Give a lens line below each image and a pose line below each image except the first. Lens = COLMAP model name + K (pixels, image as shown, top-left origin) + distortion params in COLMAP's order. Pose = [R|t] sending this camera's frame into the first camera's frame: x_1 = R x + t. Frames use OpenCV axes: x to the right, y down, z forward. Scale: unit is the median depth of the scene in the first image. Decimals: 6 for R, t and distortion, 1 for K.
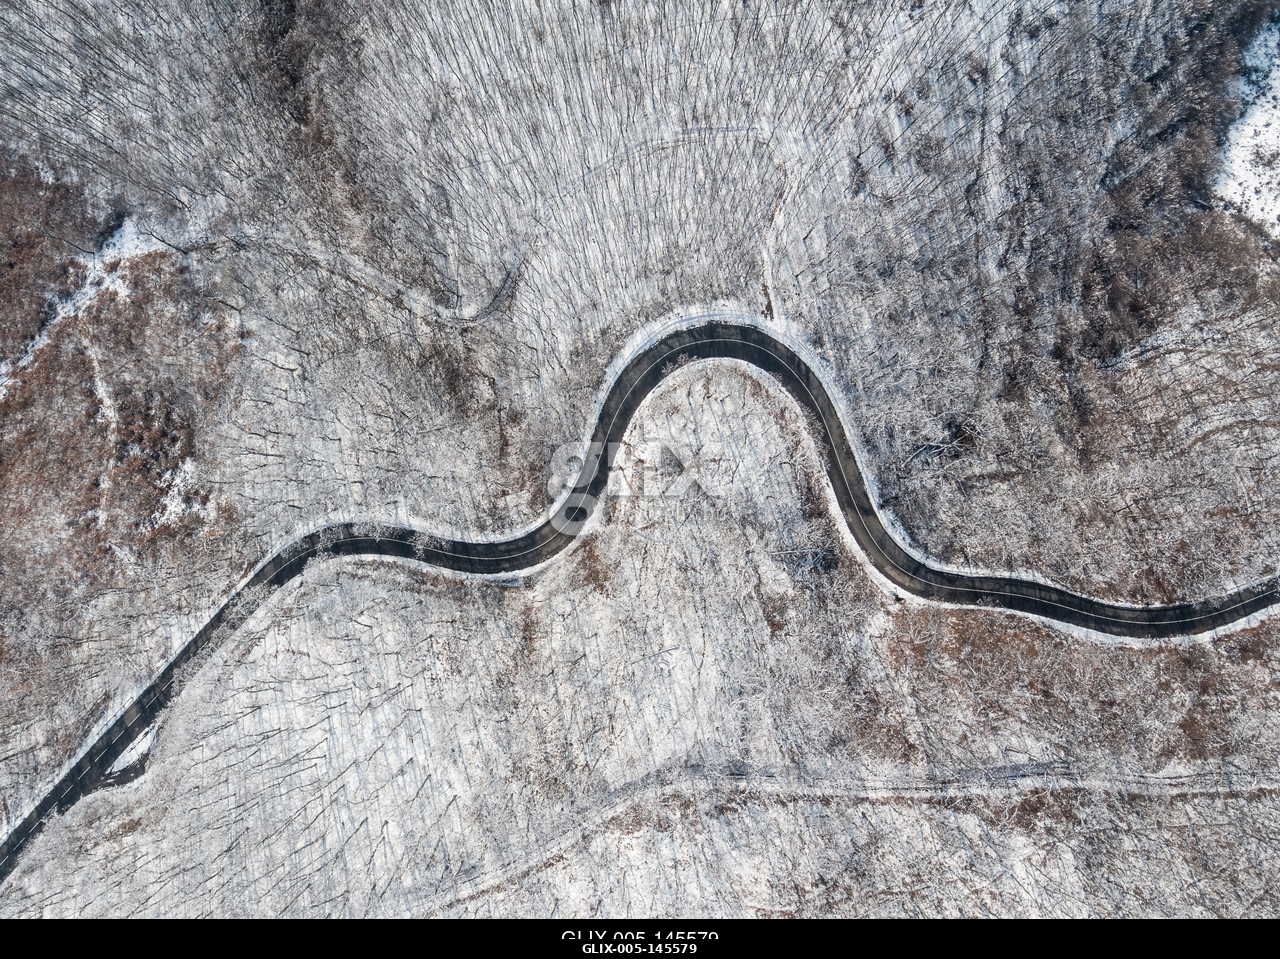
lens RADIAL K [[911.8, 0, 635.2], [0, 911.8, 475.6], [0, 0, 1]] dist [0.003942, -0.000231]
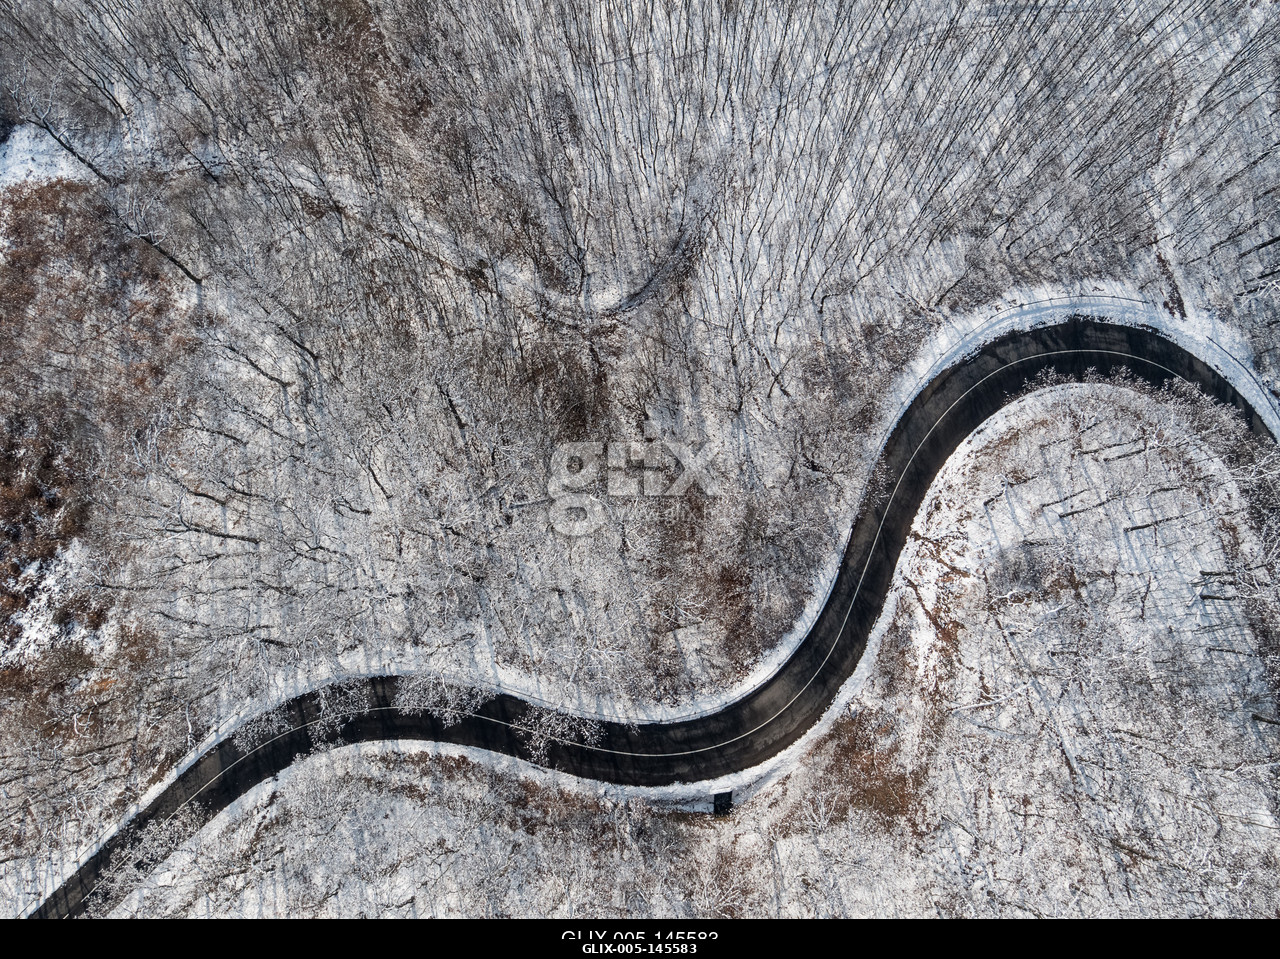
lens RADIAL K [[911.8, 0, 635.2], [0, 911.8, 475.6], [0, 0, 1]] dist [0.003942, -0.000231]
pose [[0.998952, 0.035184, 0.029267, -0.186915], [-0.031326, 0.991888, -0.123190, -0.000304], [-0.033364, 0.122145, 0.991951, 0.473382]]
